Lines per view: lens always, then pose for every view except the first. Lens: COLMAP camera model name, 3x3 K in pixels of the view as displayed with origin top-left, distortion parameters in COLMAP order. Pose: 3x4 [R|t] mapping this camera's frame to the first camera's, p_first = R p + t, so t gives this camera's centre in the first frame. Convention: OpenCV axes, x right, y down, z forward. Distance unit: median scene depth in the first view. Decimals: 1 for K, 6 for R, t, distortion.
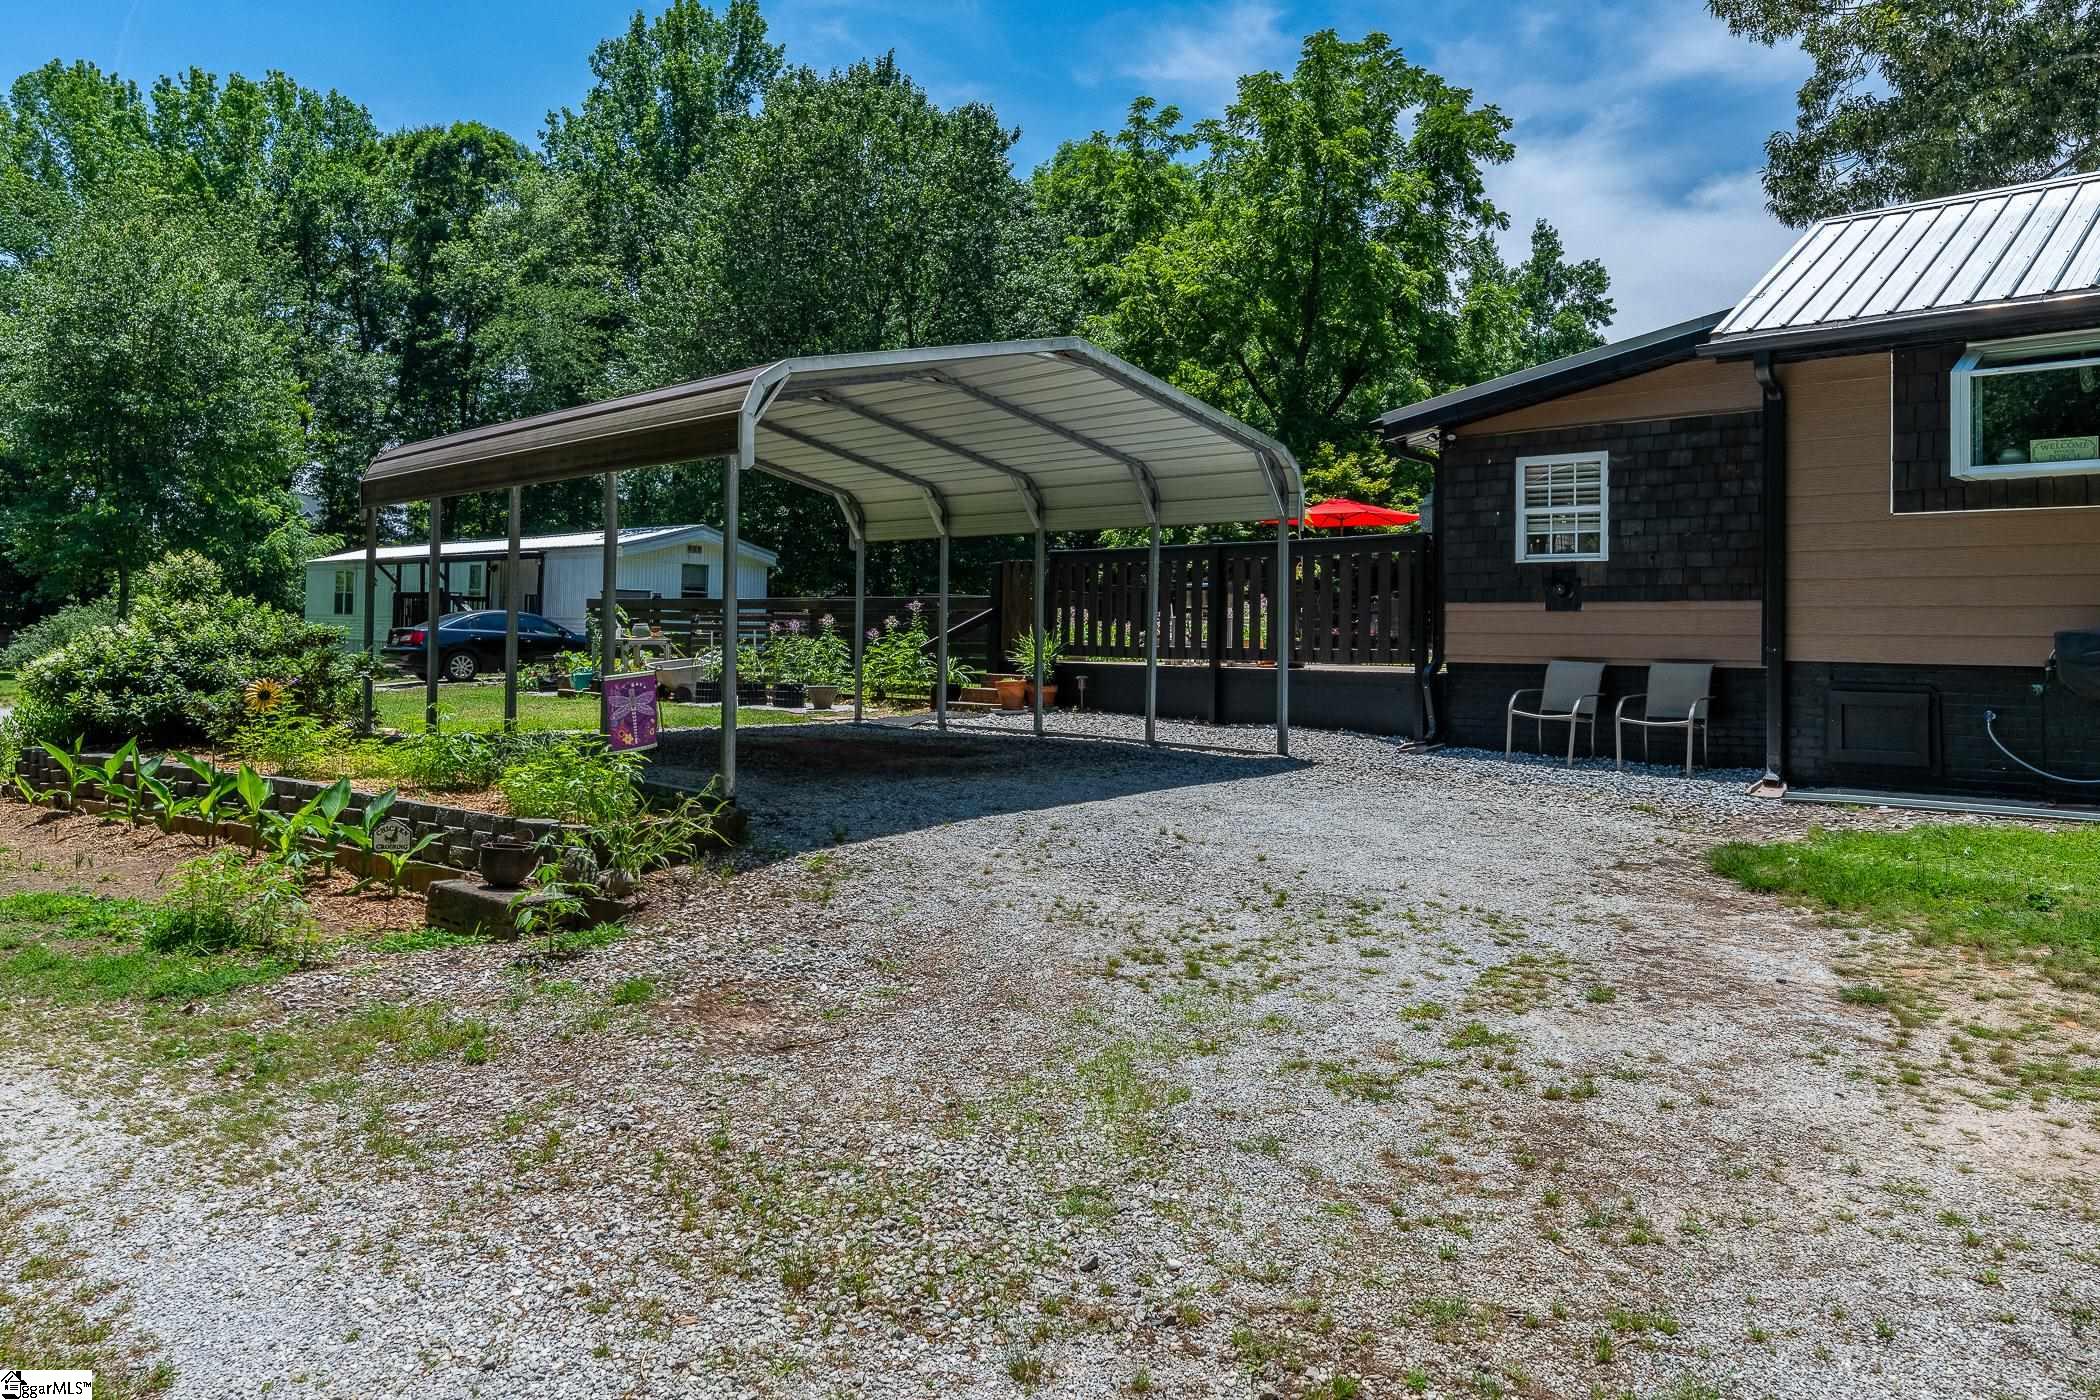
lens RADIAL K [[1432.9, 0, 1027.5], [0, 1432.9, 599.6], [0, 0, 1]] dist [-0.003492, 0.000399]
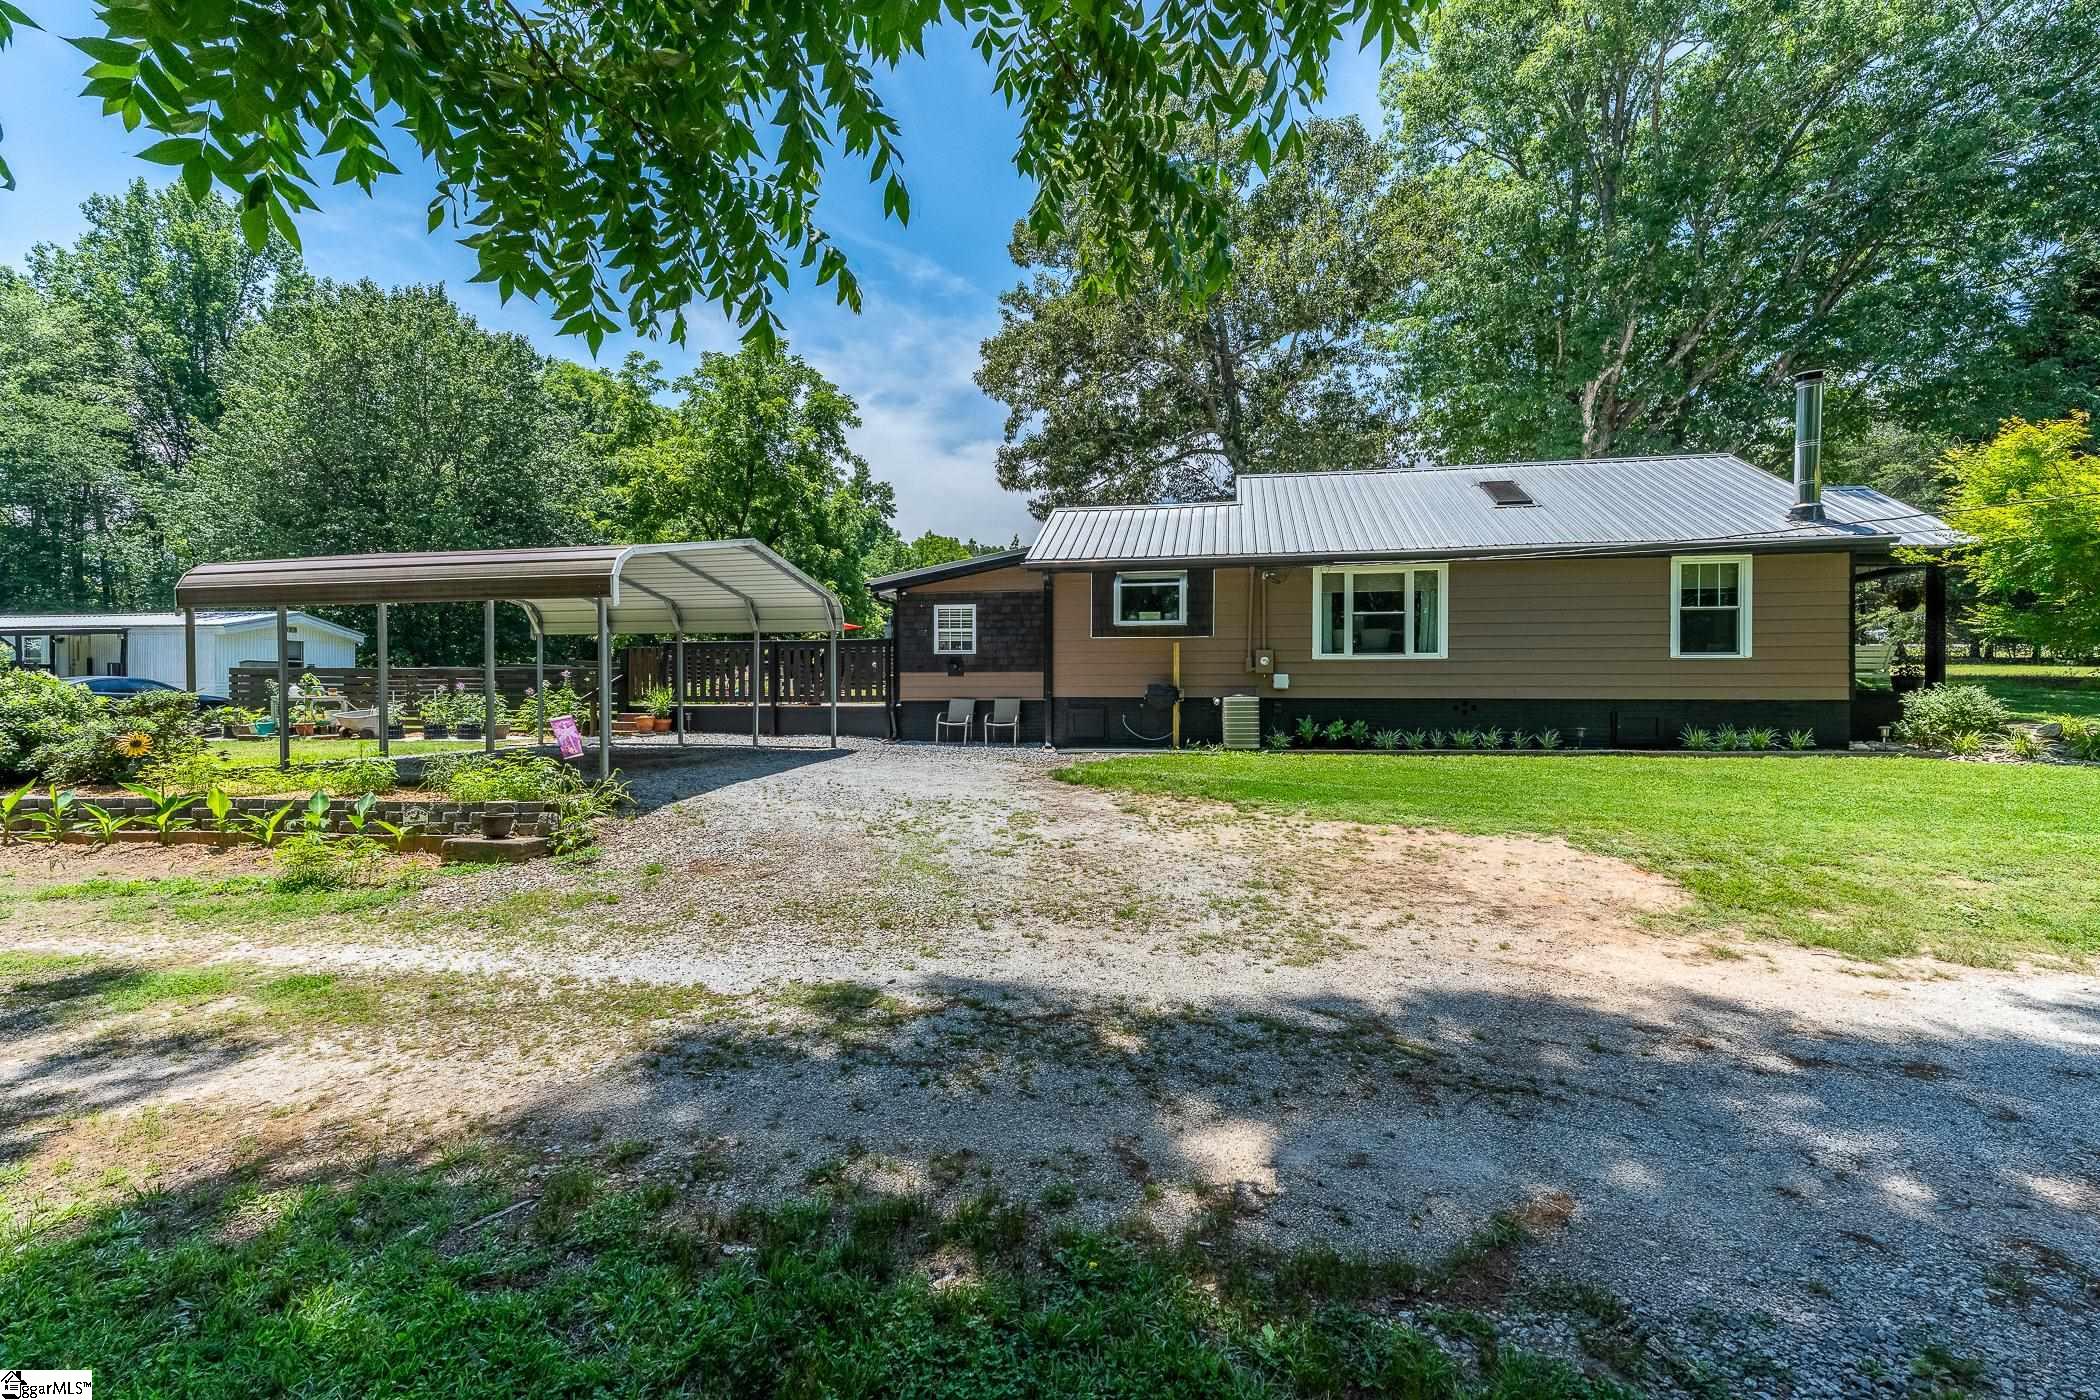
lens RADIAL K [[832.3, 0, 1048.6], [0, 832.3, 696.8], [0, 0, 1]] dist [-0.003608, -0.000113]
pose [[0.832983, -0.020213, 0.552929, -0.181381], [-0.001463, 0.999248, 0.038734, -0.008557], [-0.553296, -0.033074, 0.832328, -0.120258]]
